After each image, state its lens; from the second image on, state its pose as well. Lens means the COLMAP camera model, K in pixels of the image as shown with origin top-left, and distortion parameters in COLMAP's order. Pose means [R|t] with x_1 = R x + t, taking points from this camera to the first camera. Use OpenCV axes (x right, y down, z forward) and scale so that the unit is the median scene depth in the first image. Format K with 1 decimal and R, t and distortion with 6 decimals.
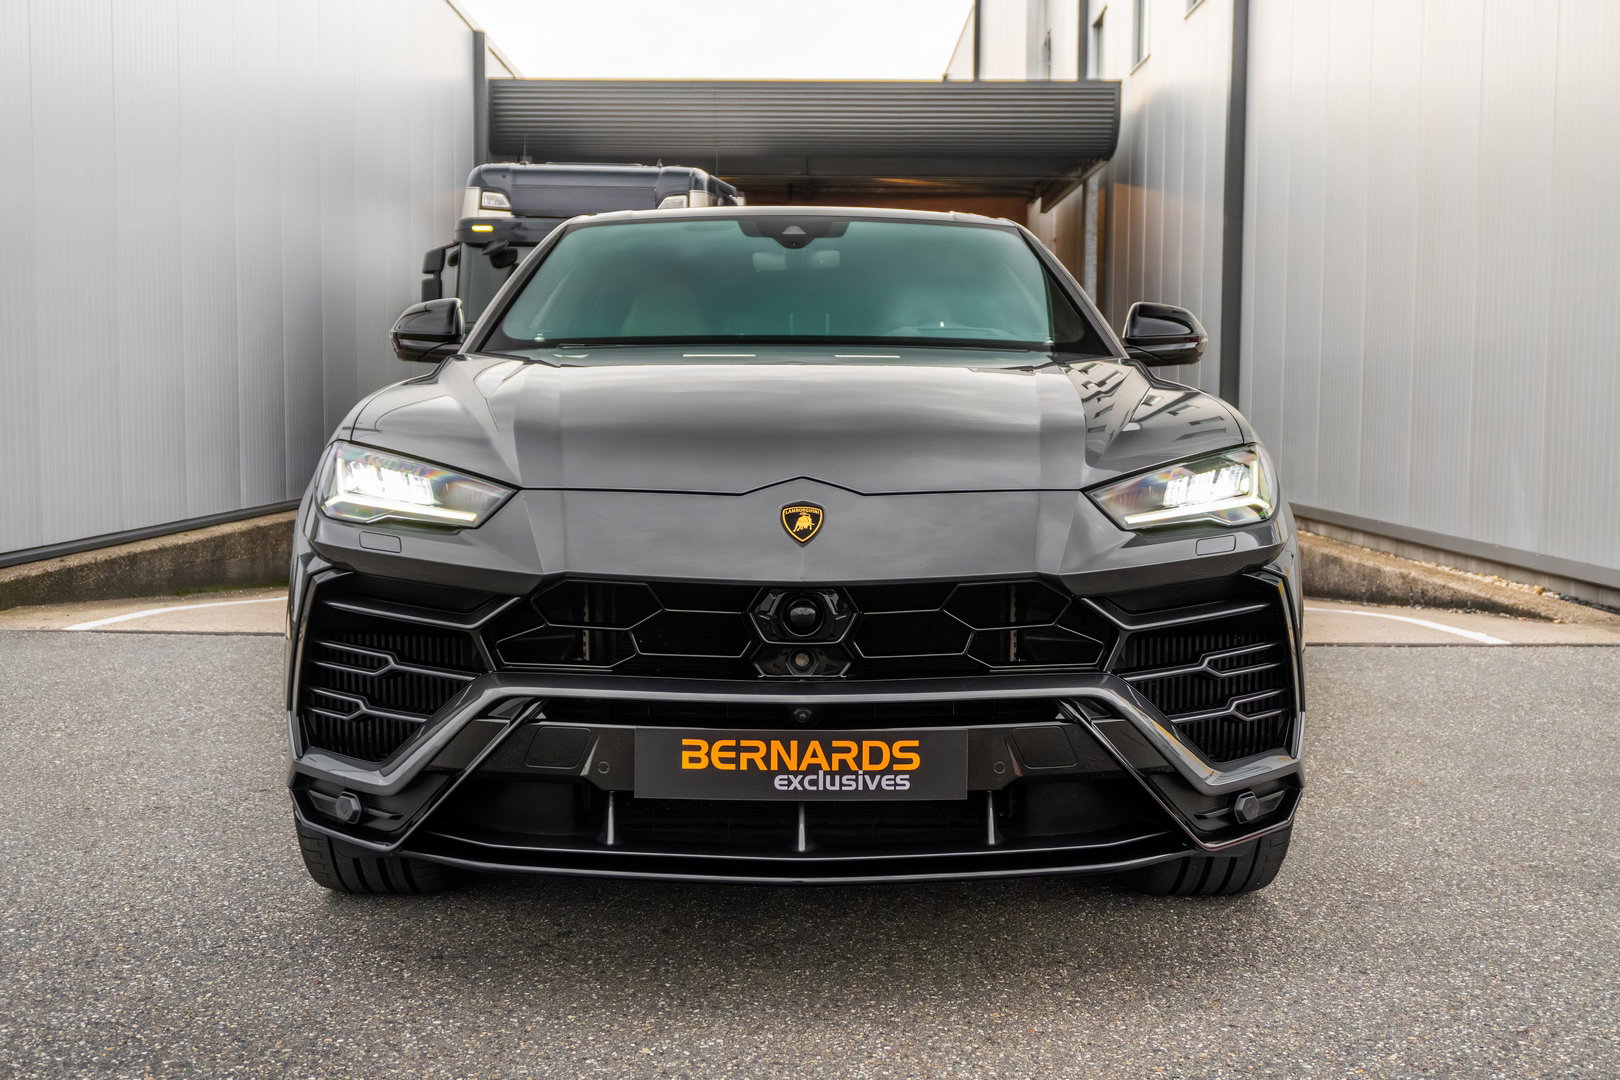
lens RADIAL K [[1708.4, 0, 805.3], [0, 1708.4, 549.7], [0, 0, 1]] dist [-0.013684, 0.000000]
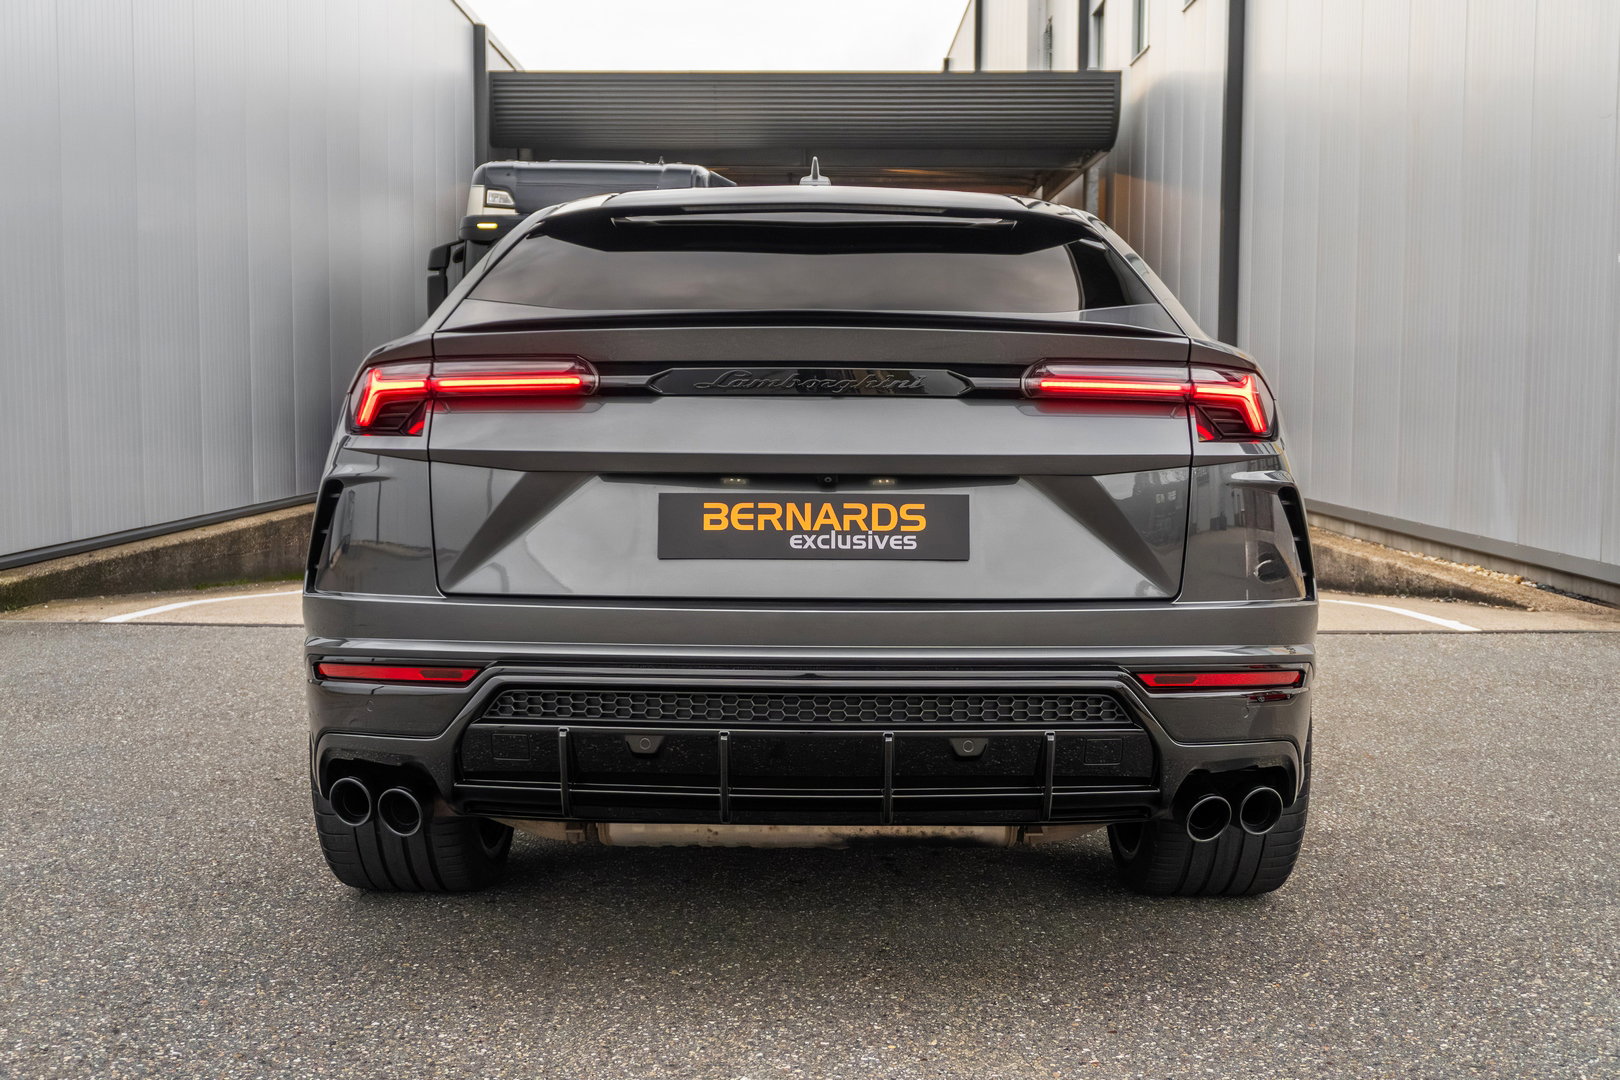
lens RADIAL K [[1763.0, 0, 817.5], [0, 1763.0, 544.2], [0, 0, 1]] dist [-0.023562, 0.000000]
pose [[0.999976, -0.003387, 0.006052, -0.000513], [0.003372, 0.999991, 0.002478, -0.003104], [-0.006060, -0.002458, 0.999979, -0.116314]]
